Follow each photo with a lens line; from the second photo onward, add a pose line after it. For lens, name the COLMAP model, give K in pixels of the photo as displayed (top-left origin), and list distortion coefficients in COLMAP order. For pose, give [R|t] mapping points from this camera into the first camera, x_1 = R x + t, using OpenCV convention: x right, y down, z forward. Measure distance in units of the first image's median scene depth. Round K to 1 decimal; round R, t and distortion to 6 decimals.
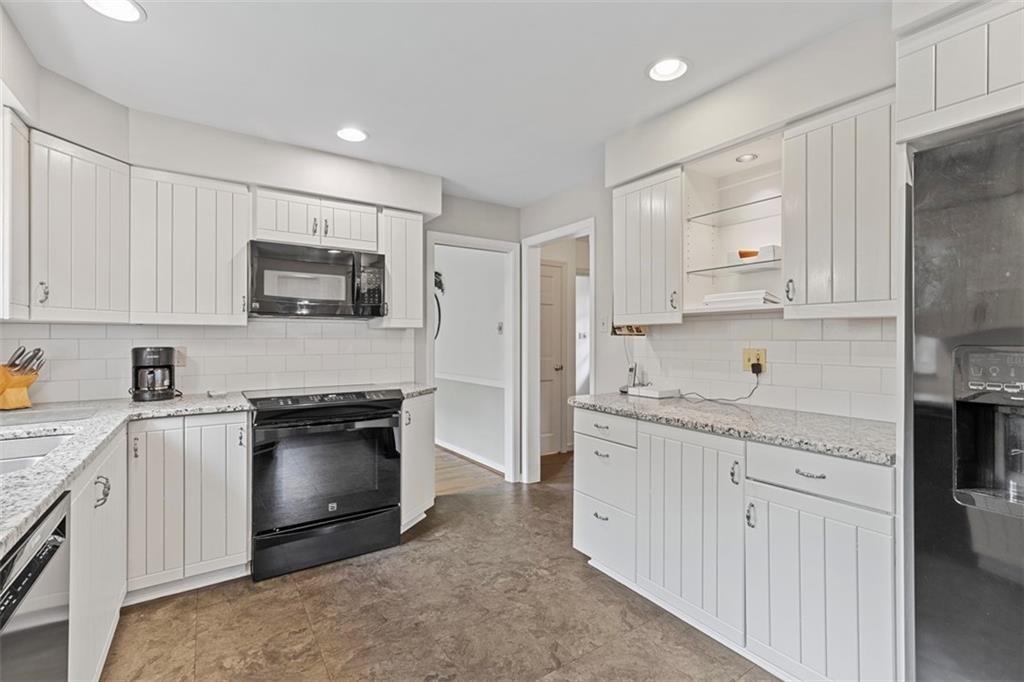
lens RADIAL K [[462.7, 0, 515.9], [0, 462.7, 339.6], [0, 0, 1]] dist [0.008251, 0.001230]
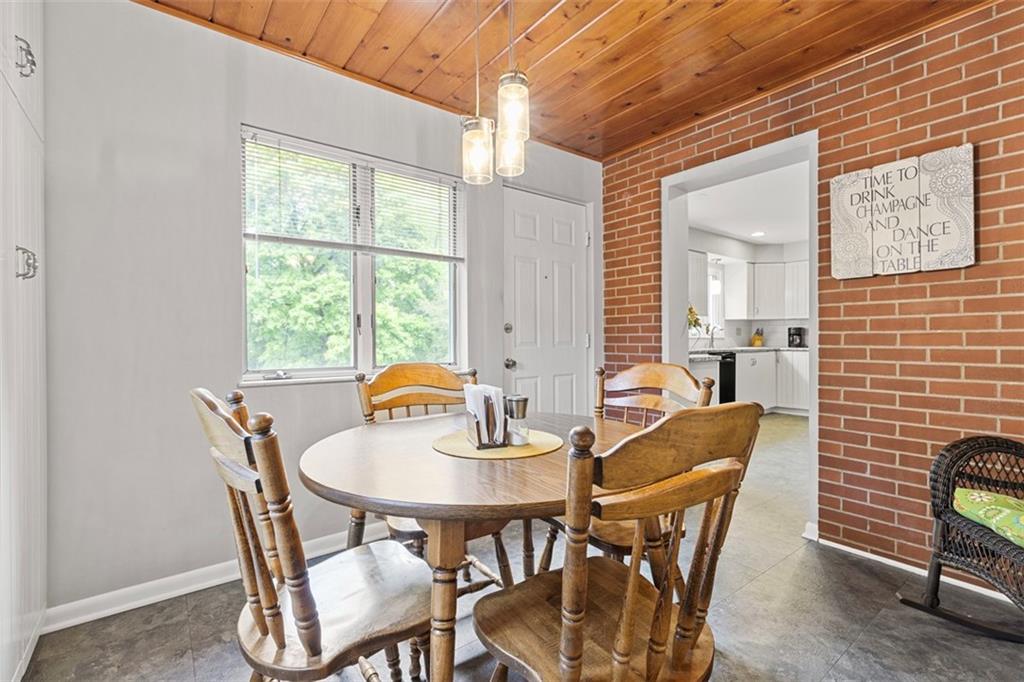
lens RADIAL K [[462.7, 0, 520.0], [0, 462.7, 342.6], [0, 0, 1]] dist [0.008251, 0.001230]
pose [[0.076744, 0.008135, -0.997018, 1.552937], [0.002916, 0.999961, 0.008383, 0.067870], [0.997047, -0.003551, 0.076718, -0.686430]]
